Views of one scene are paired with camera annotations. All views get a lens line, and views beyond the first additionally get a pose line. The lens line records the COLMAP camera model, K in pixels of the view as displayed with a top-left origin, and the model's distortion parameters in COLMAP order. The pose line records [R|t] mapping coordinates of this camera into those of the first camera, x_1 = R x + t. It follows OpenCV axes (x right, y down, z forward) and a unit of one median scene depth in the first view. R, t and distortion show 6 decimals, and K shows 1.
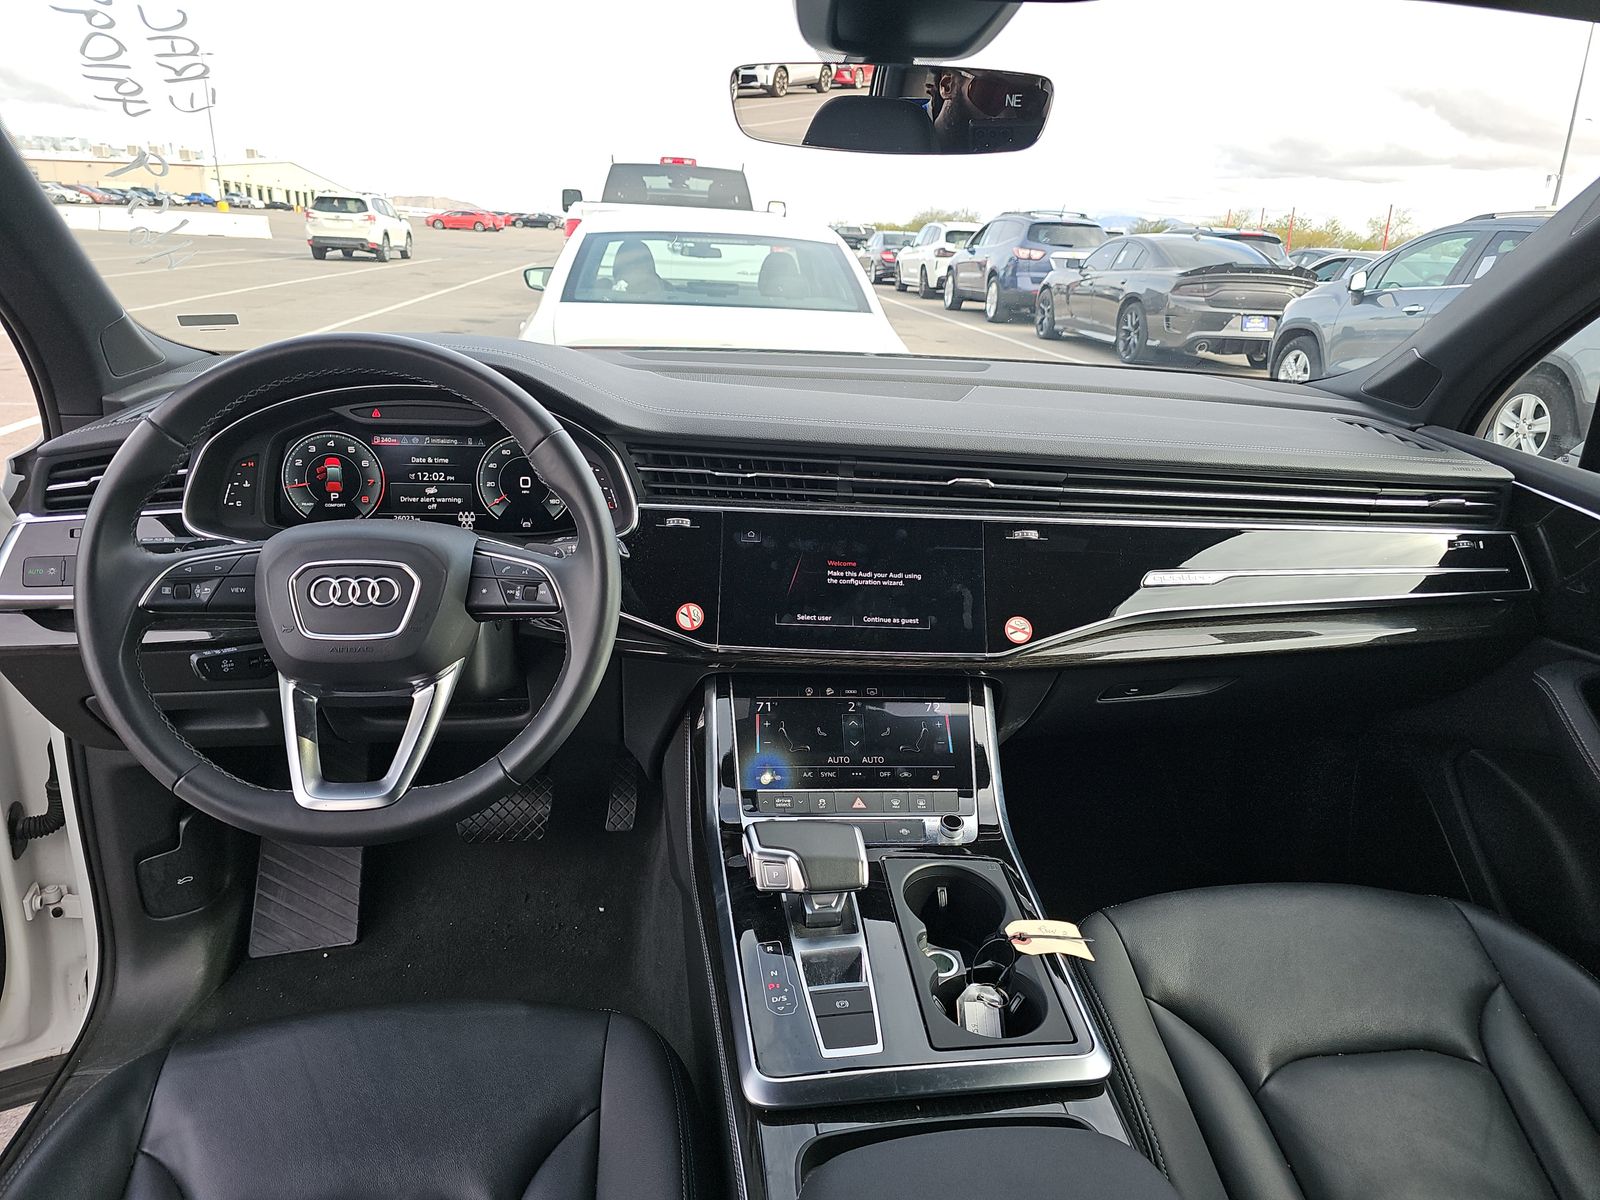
lens RADIAL K [[1057.1, 0, 810.9], [0, 1057.1, 607.7], [0, 0, 1]] dist [0.033295, -0.044655]
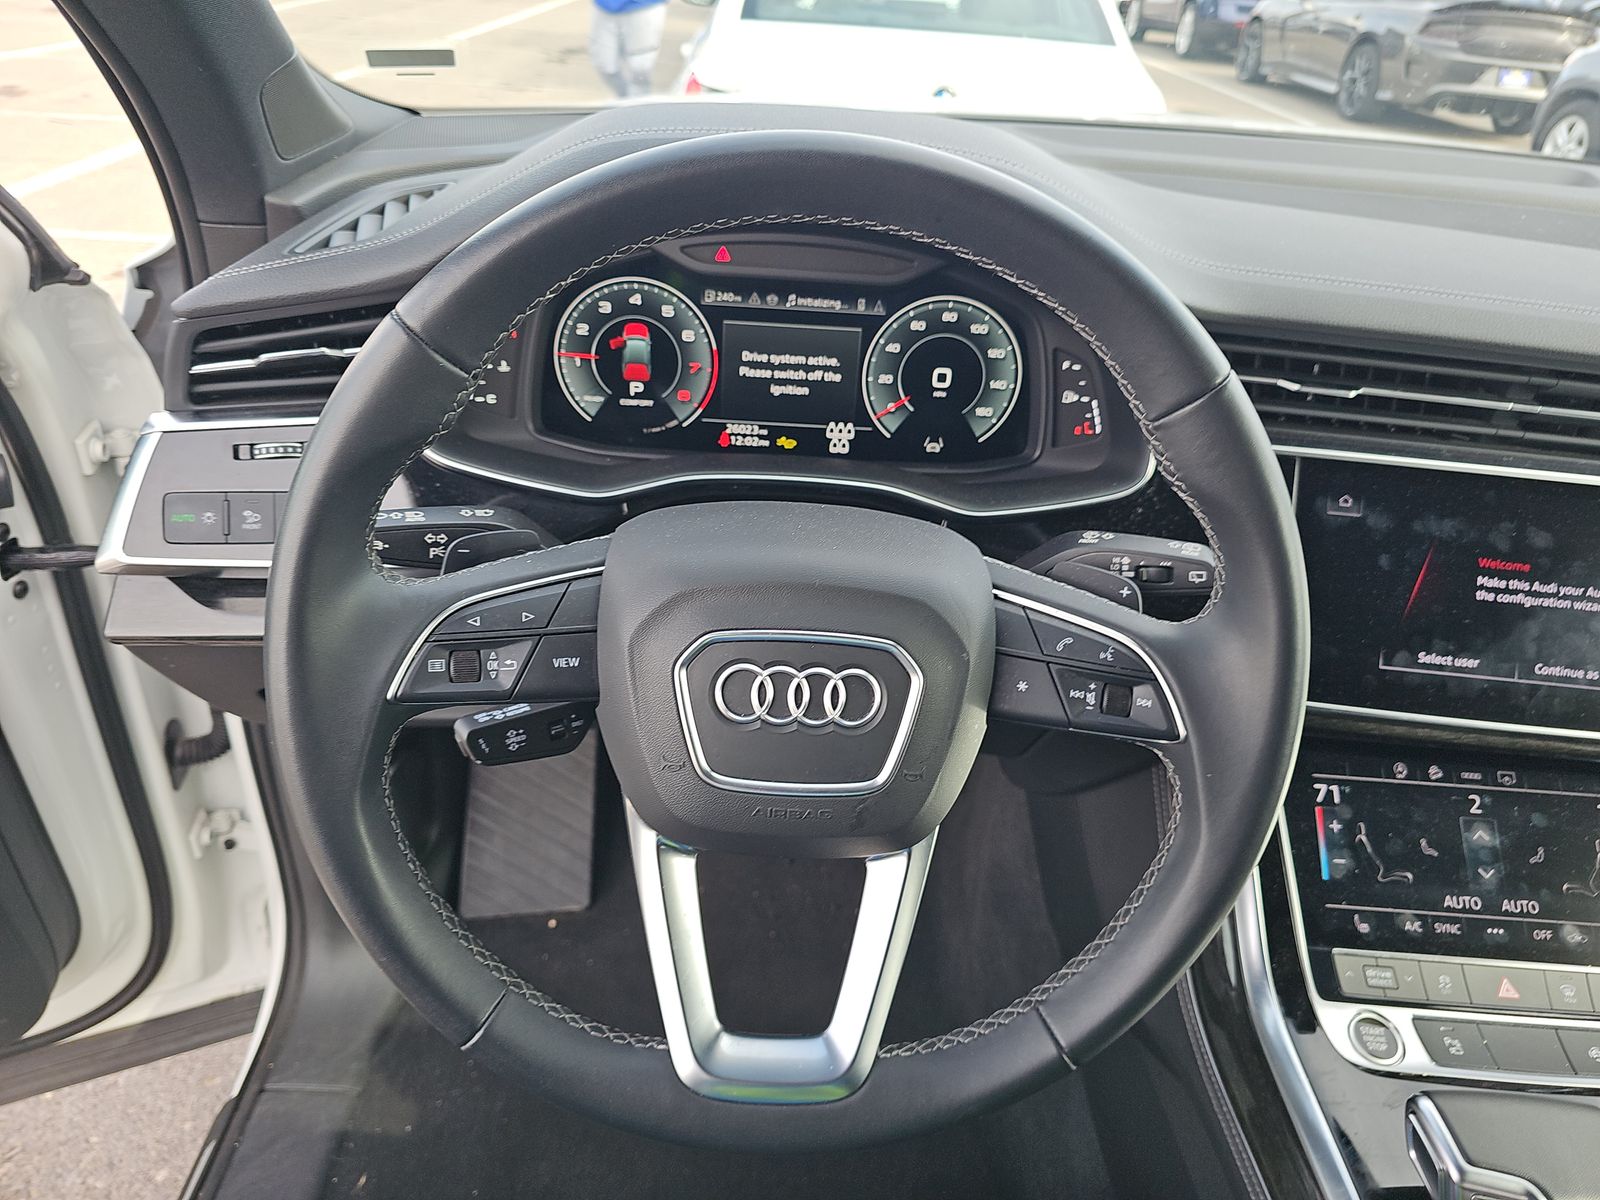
lens RADIAL K [[1057.1, 0, 800.9], [0, 1057.1, 605.4], [0, 0, 1]] dist [0.033295, -0.044655]
pose [[0.992277, 0.082293, -0.092810, -0.291522], [-0.060157, 0.973617, 0.220117, -0.124029], [0.108476, -0.212834, 0.971048, 0.400250]]
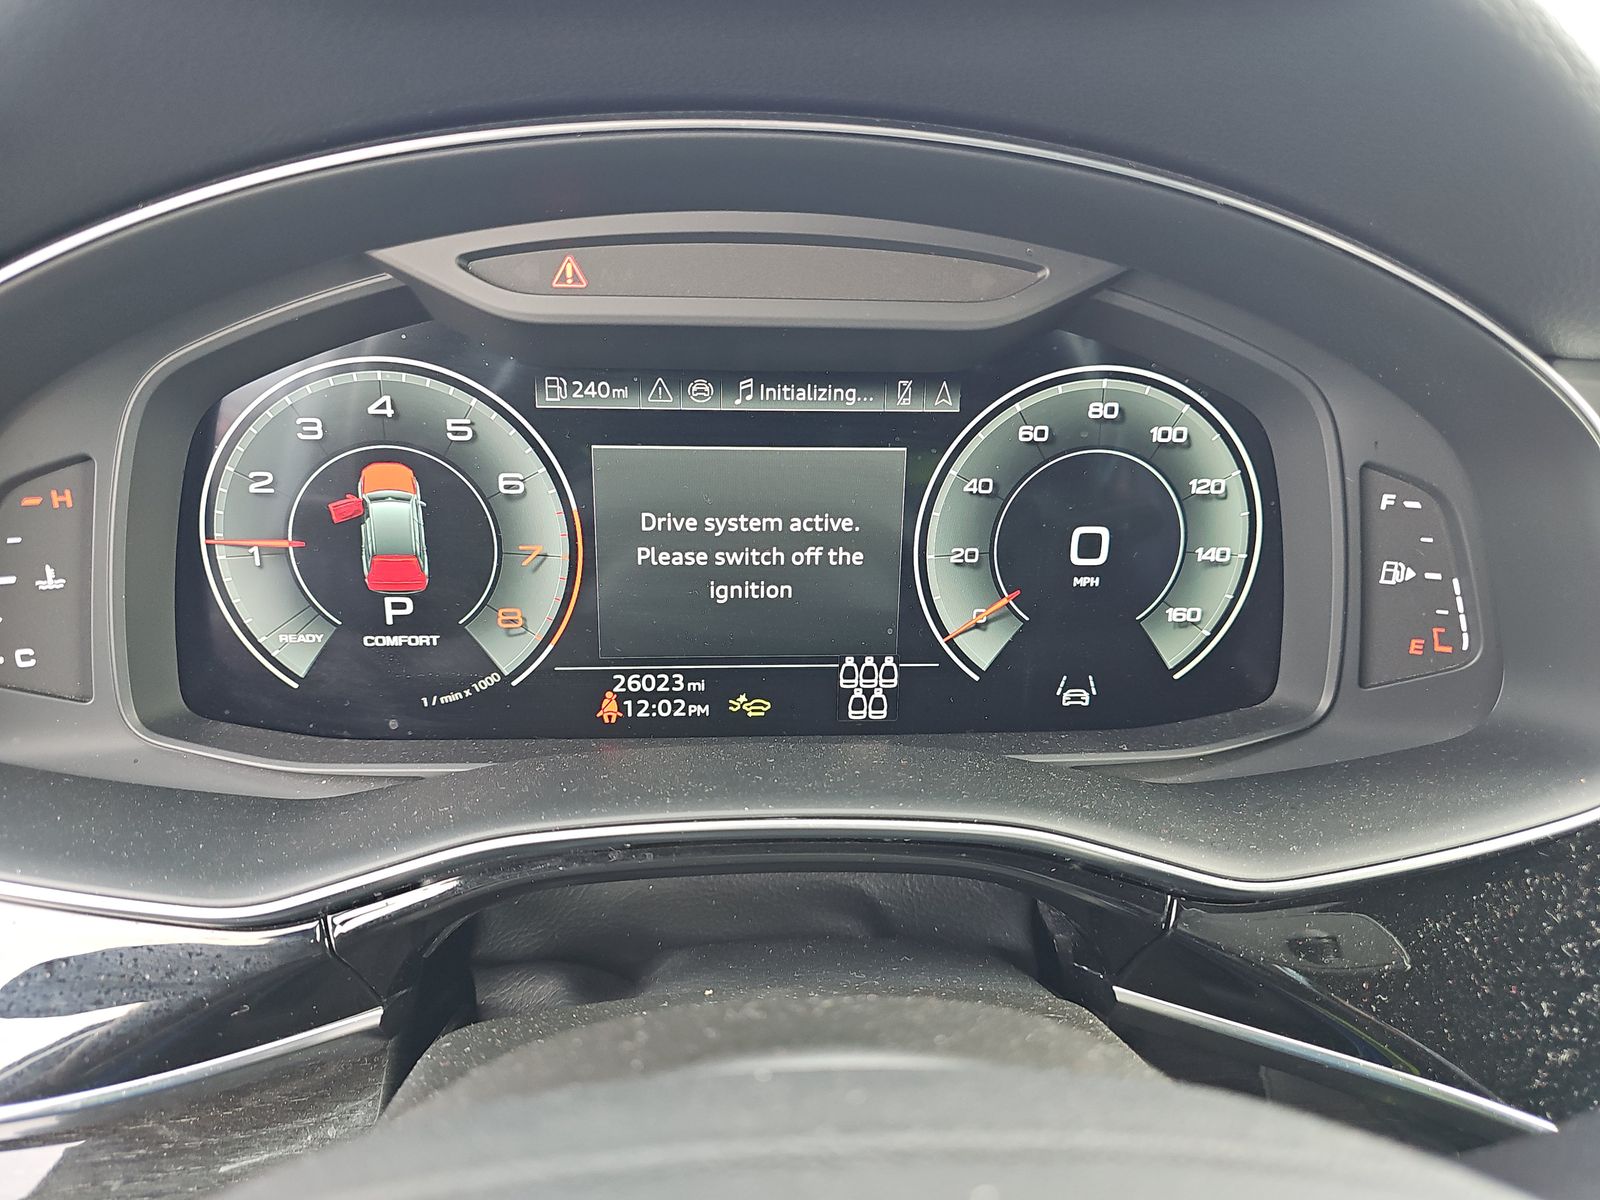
lens RADIAL K [[1057.1, 0, 787.0], [0, 1057.1, 598.4], [0, 0, 1]] dist [0.033295, -0.044655]
pose [[0.996781, 0.008571, -0.079713, -0.334387], [-0.004401, 0.998619, 0.052347, -0.122600], [0.080052, -0.051828, 0.995442, 0.752803]]
